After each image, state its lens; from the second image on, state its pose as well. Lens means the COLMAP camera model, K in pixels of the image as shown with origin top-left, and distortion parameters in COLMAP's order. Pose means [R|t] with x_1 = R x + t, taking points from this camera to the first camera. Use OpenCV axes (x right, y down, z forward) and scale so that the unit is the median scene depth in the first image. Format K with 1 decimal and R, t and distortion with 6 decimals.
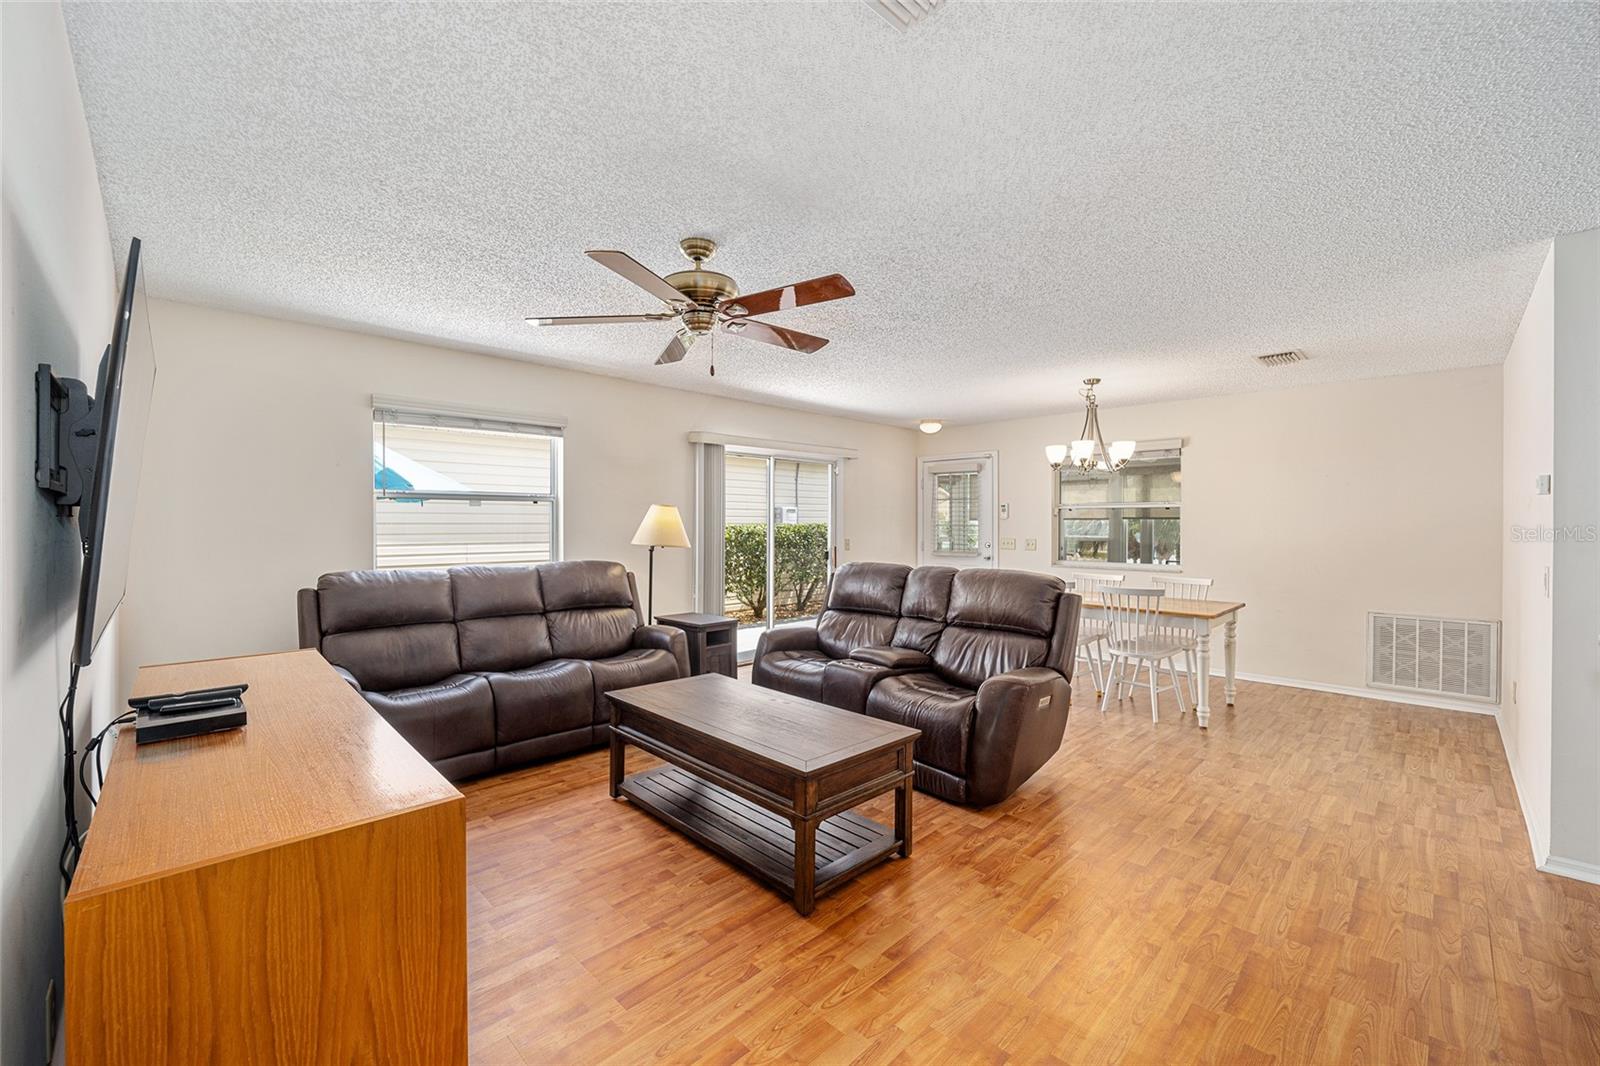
lens RADIAL K [[648.2, 0, 795.4], [0, 648.2, 527.5], [0, 0, 1]] dist [-0.014067, 0.002398]
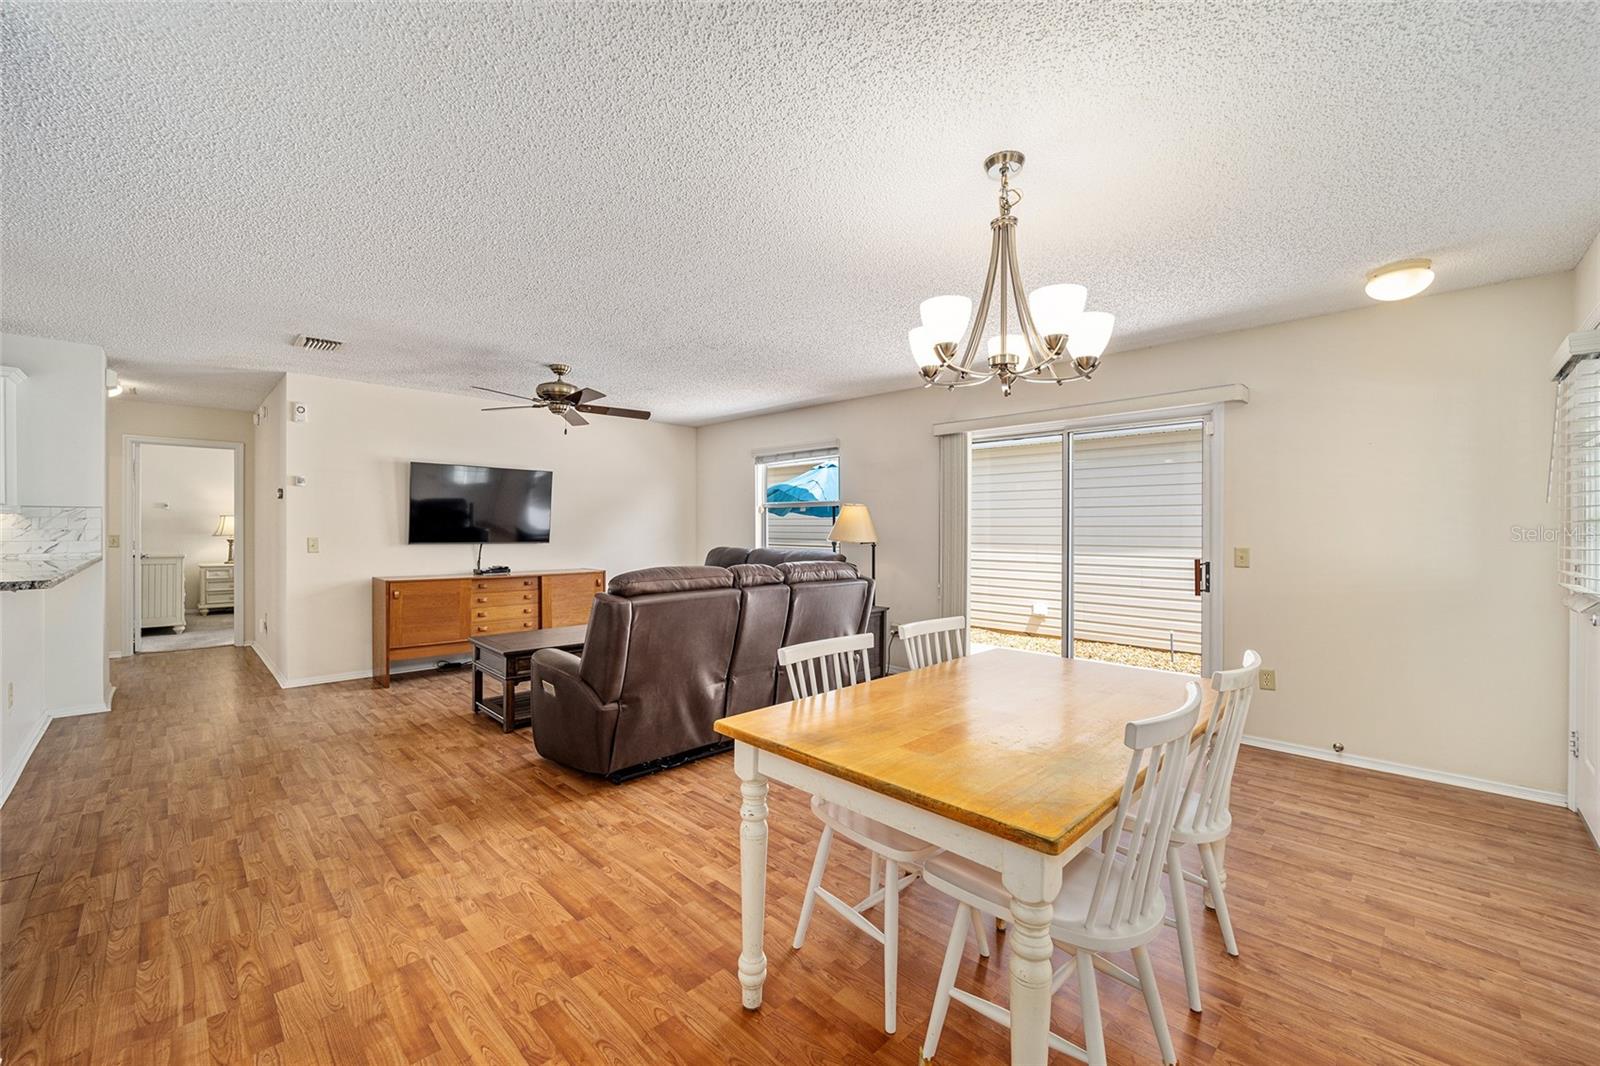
lens RADIAL K [[648.2, 0, 796.0], [0, 648.2, 532.6], [0, 0, 1]] dist [-0.014067, 0.002398]
pose [[-0.001294, 0.003139, -0.999994, 1.224383], [-0.013563, 0.999903, 0.003157, 0.015990], [0.999907, 0.013567, -0.001252, 1.212197]]
